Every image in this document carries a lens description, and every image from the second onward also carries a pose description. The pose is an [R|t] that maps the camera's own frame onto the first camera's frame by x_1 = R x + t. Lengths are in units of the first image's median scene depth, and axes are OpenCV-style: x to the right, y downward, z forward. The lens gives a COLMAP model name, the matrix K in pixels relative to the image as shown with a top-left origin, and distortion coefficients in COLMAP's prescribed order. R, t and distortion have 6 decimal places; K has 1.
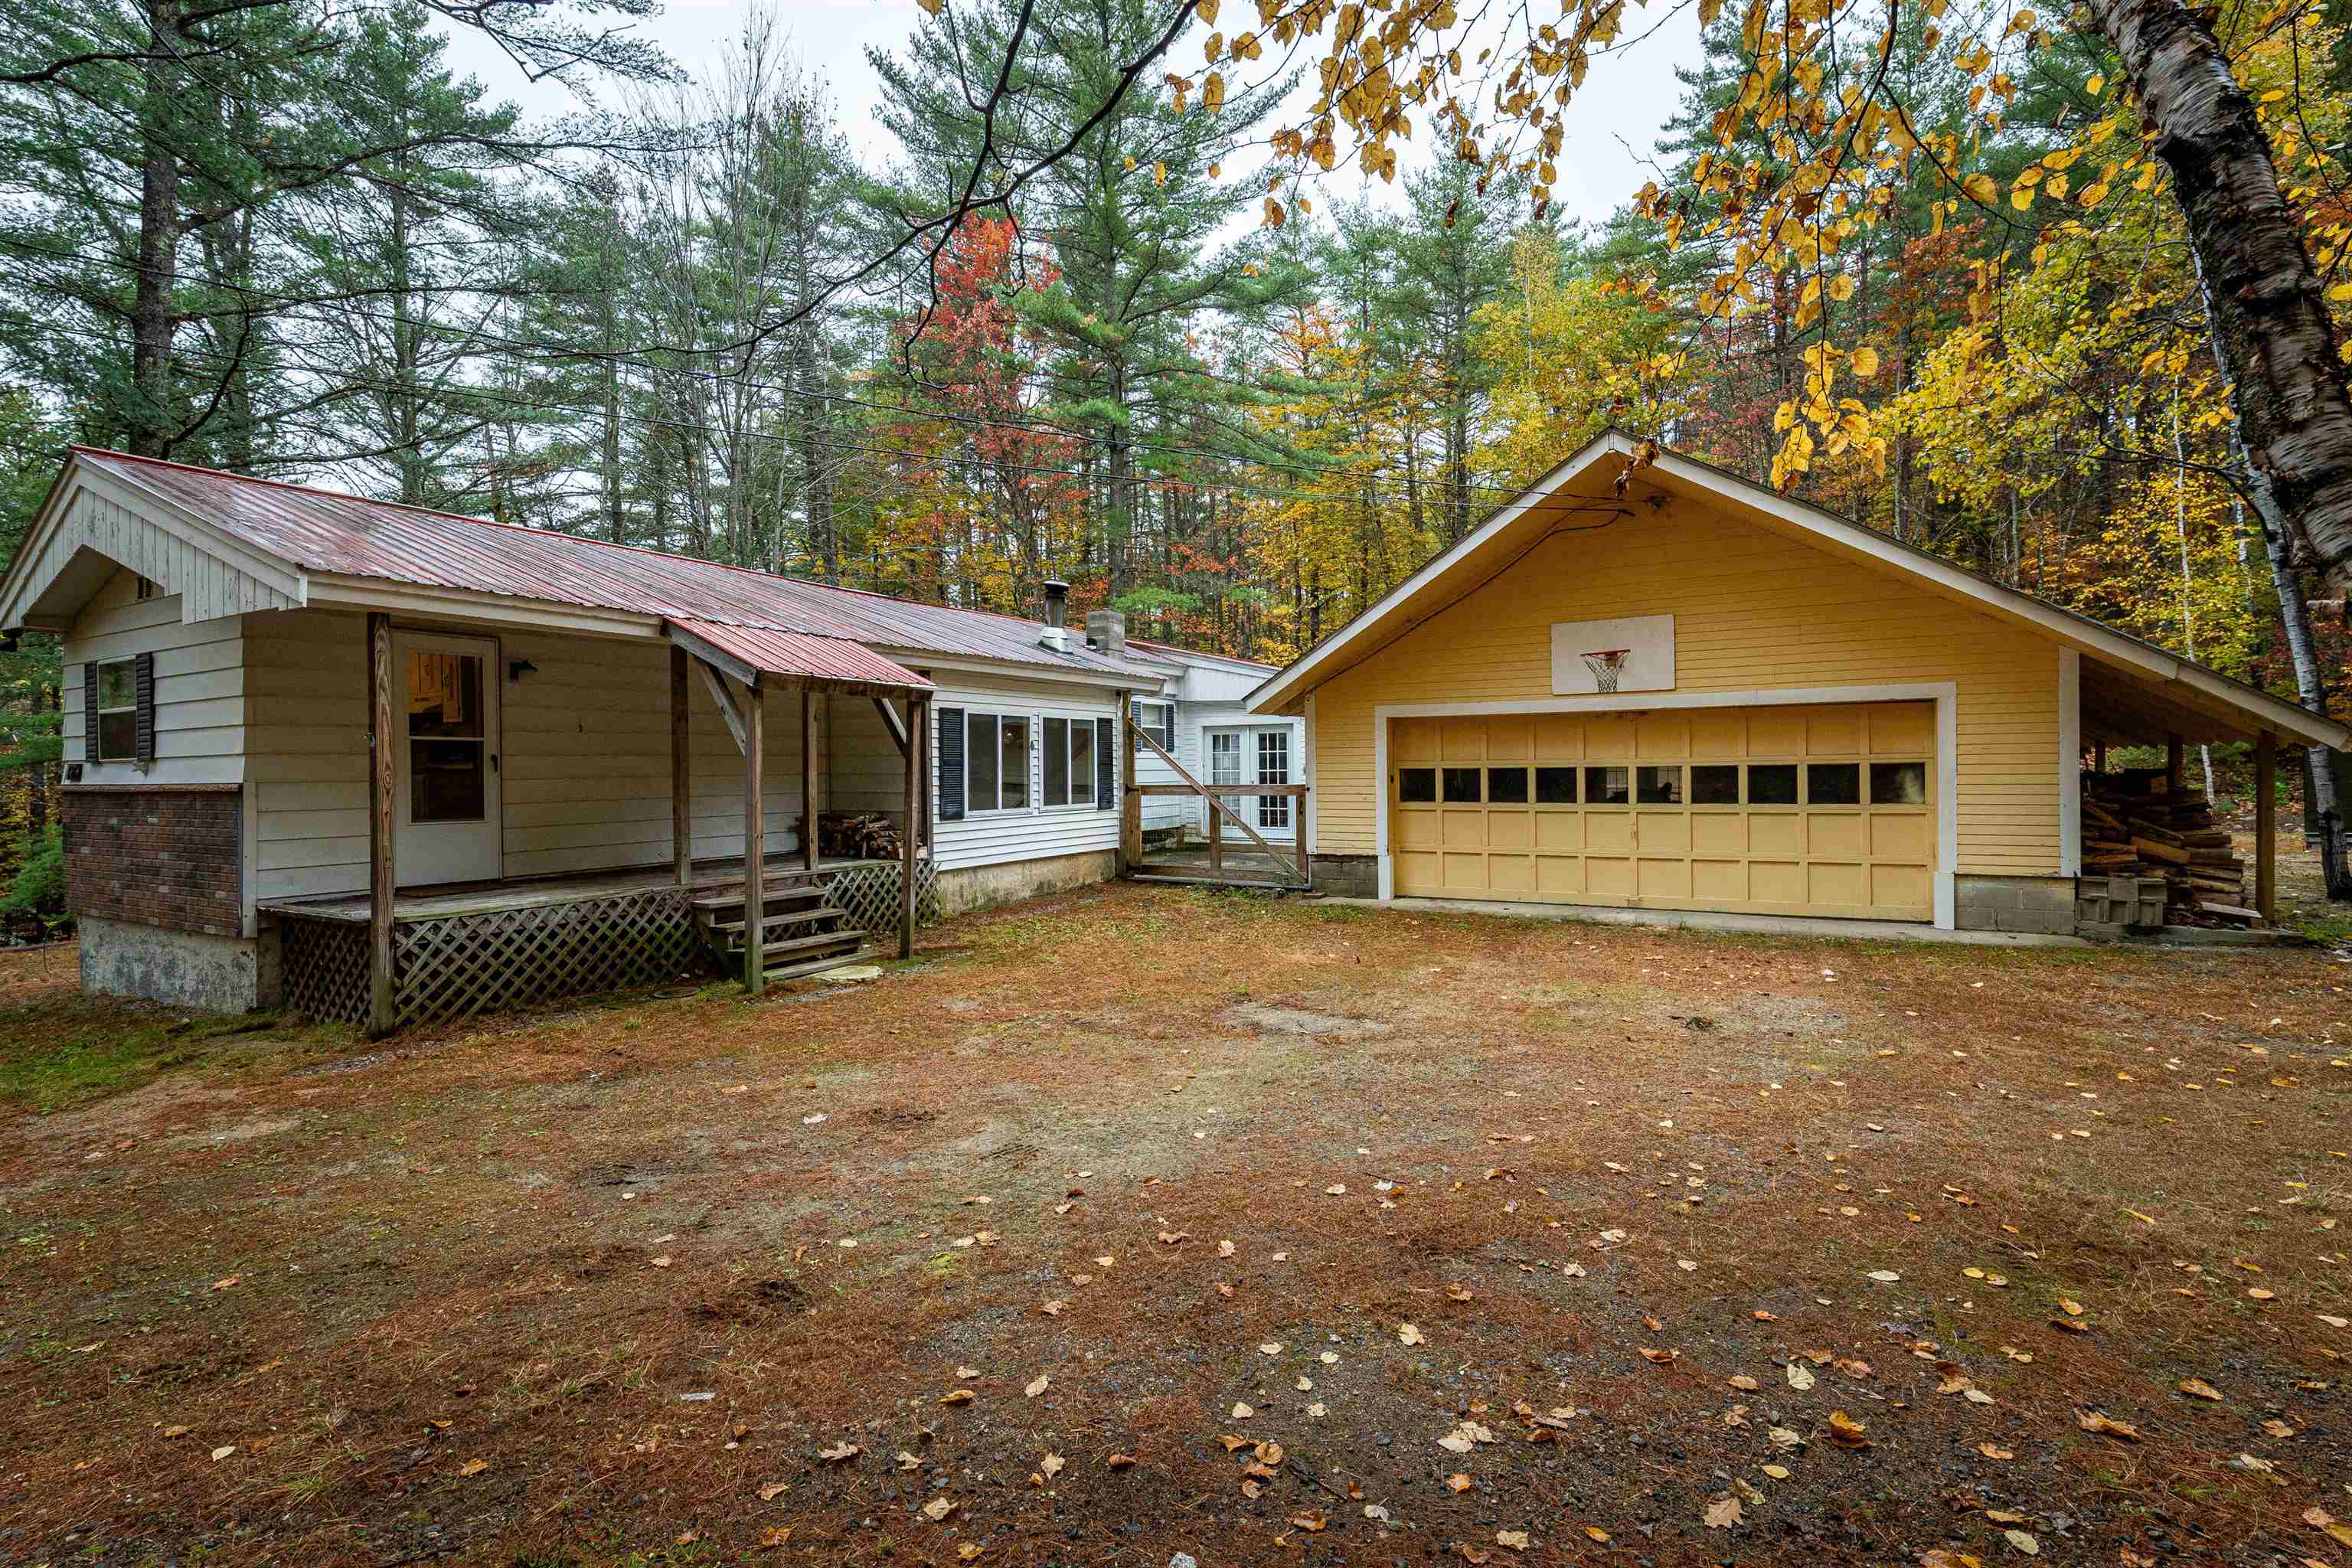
lens RADIAL K [[1046.0, 0, 1180.6], [0, 1046.0, 772.8], [0, 0, 1]] dist [0.004085, -0.000186]
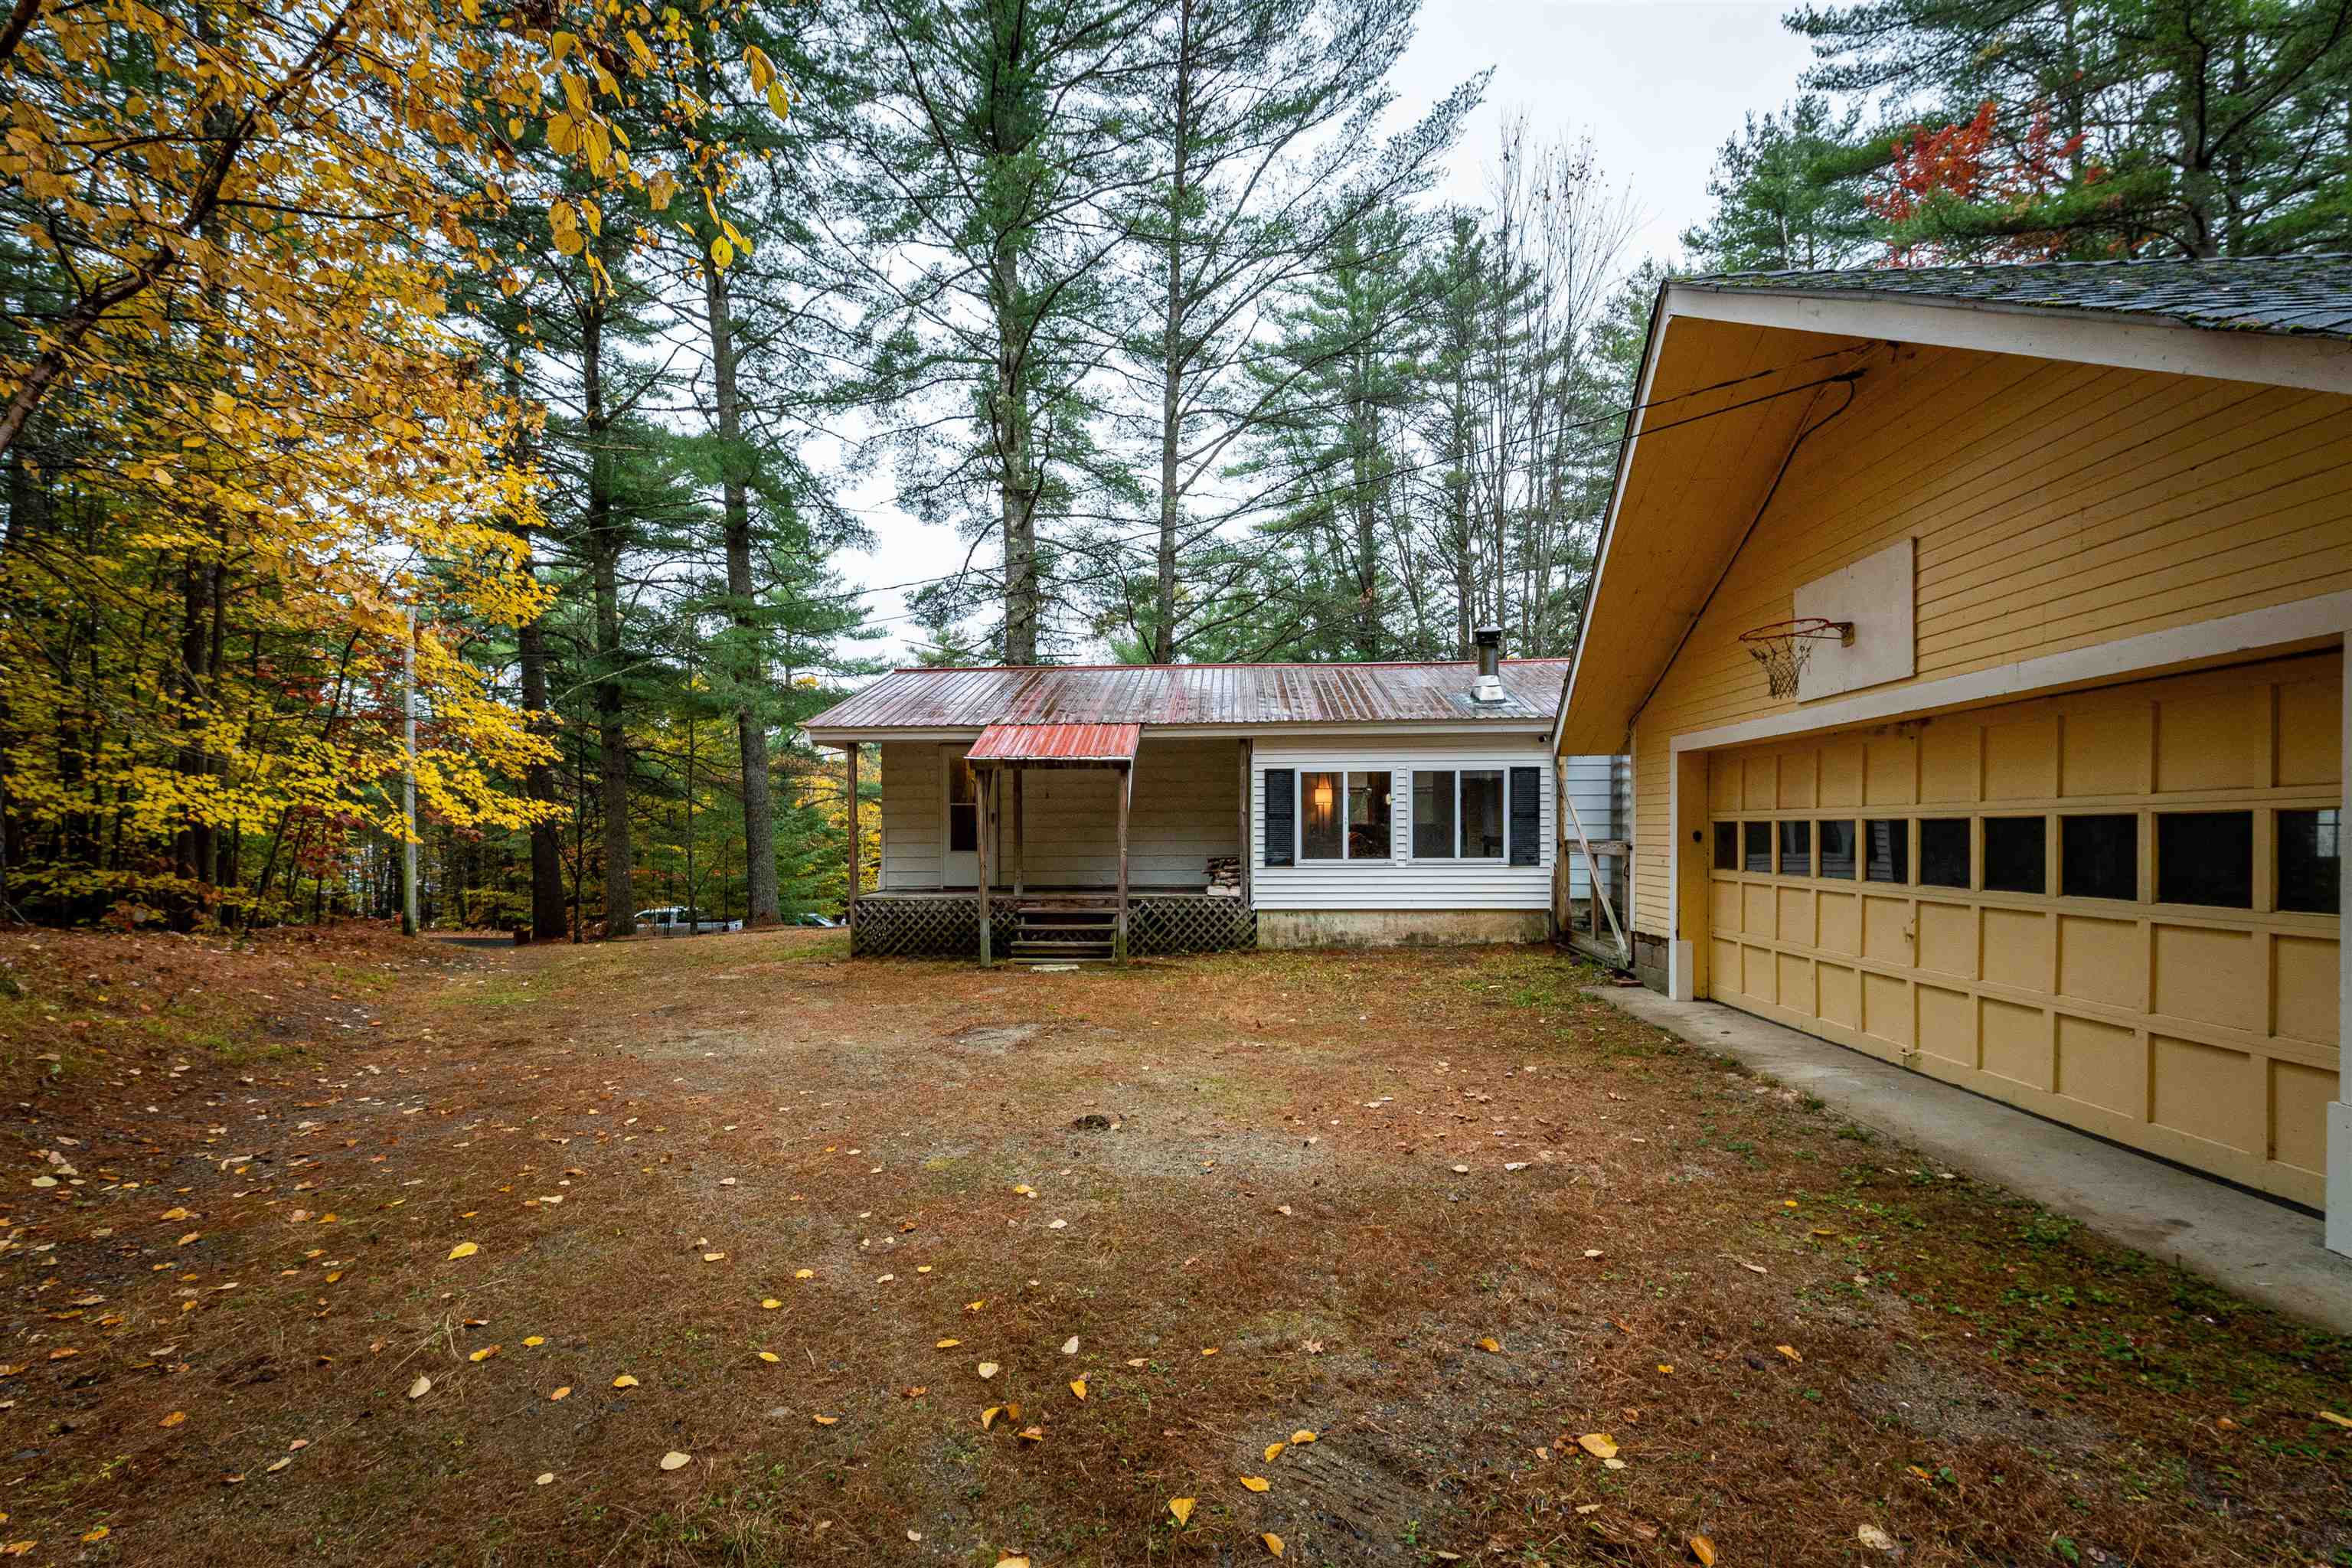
lens RADIAL K [[1001.1, 0, 1181.9], [0, 1001.1, 845.1], [0, 0, 1]] dist [0.001392, -0.000005]
pose [[0.463278, 0.021616, -0.885949, 0.727534], [-0.004351, 0.999746, 0.022117, -0.001726], [0.886202, -0.006391, 0.463255, 0.404978]]
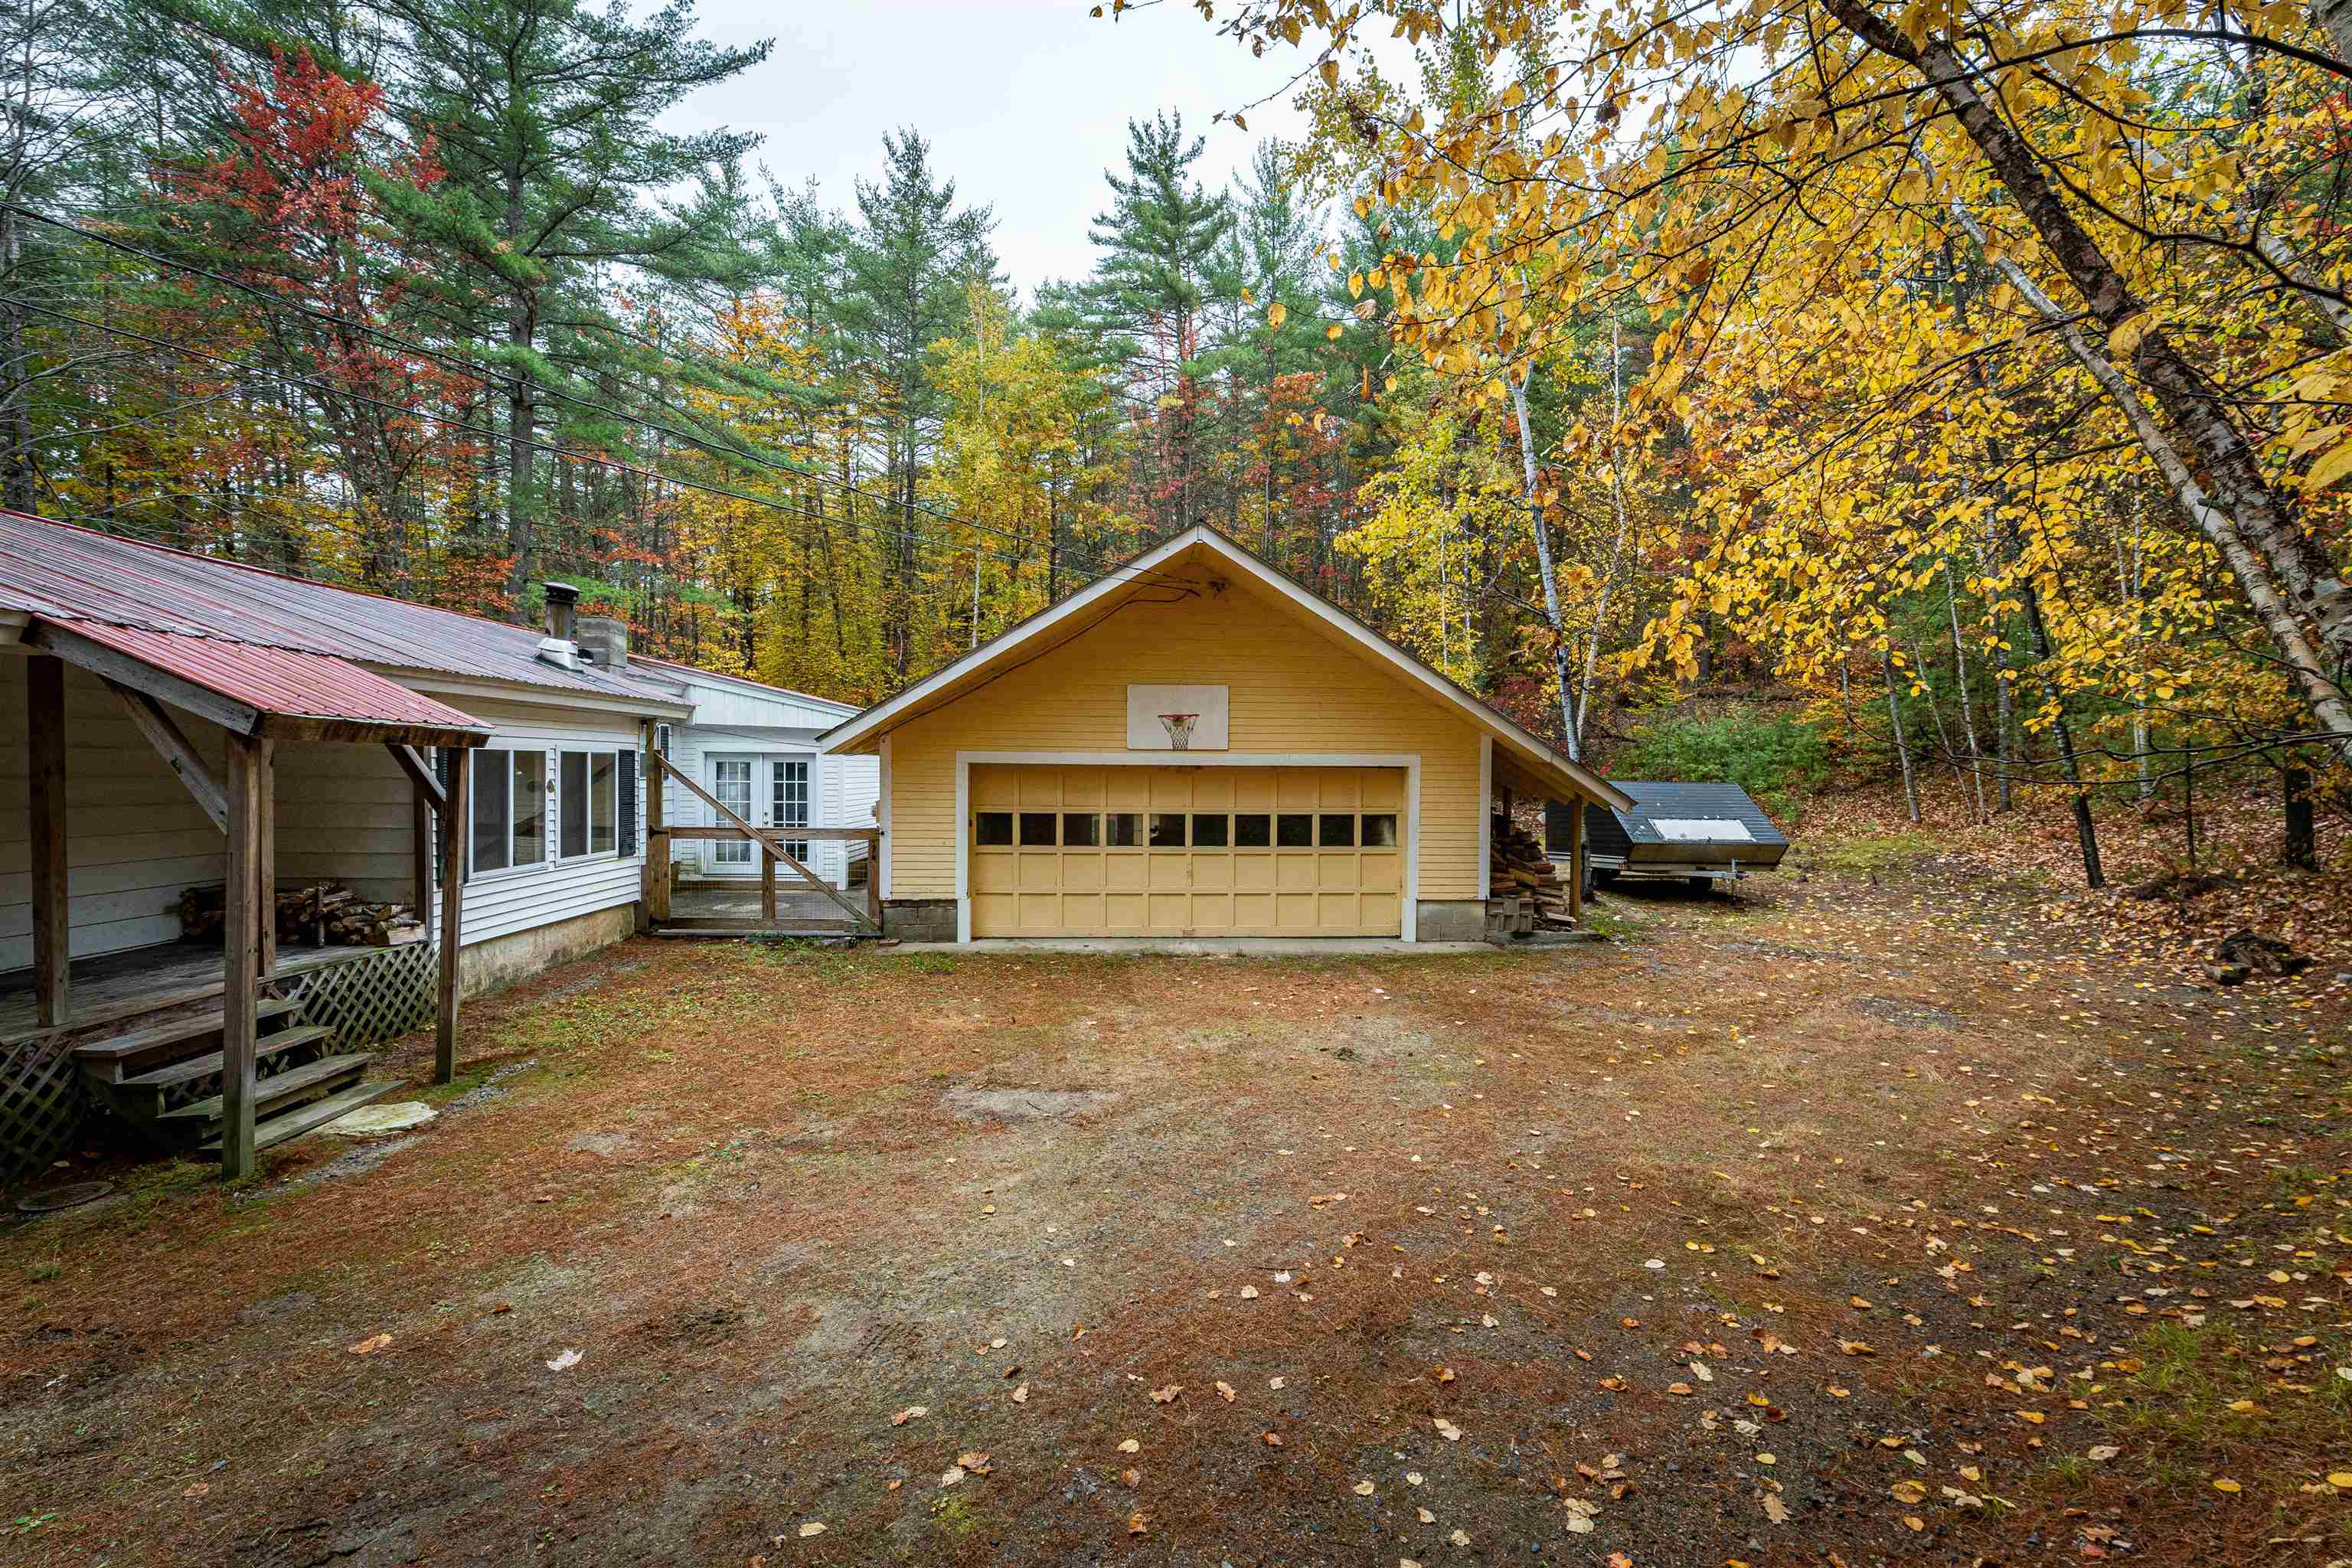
lens RADIAL K [[1011.4, 0, 1175.8], [0, 1011.4, 789.6], [0, 0, 1]] dist [0.006618, -0.001279]
pose [[0.844787, 0.007310, 0.535053, -0.173091], [-0.013943, 0.999868, 0.008354, -0.041922], [-0.534921, -0.014518, 0.844777, 0.073223]]
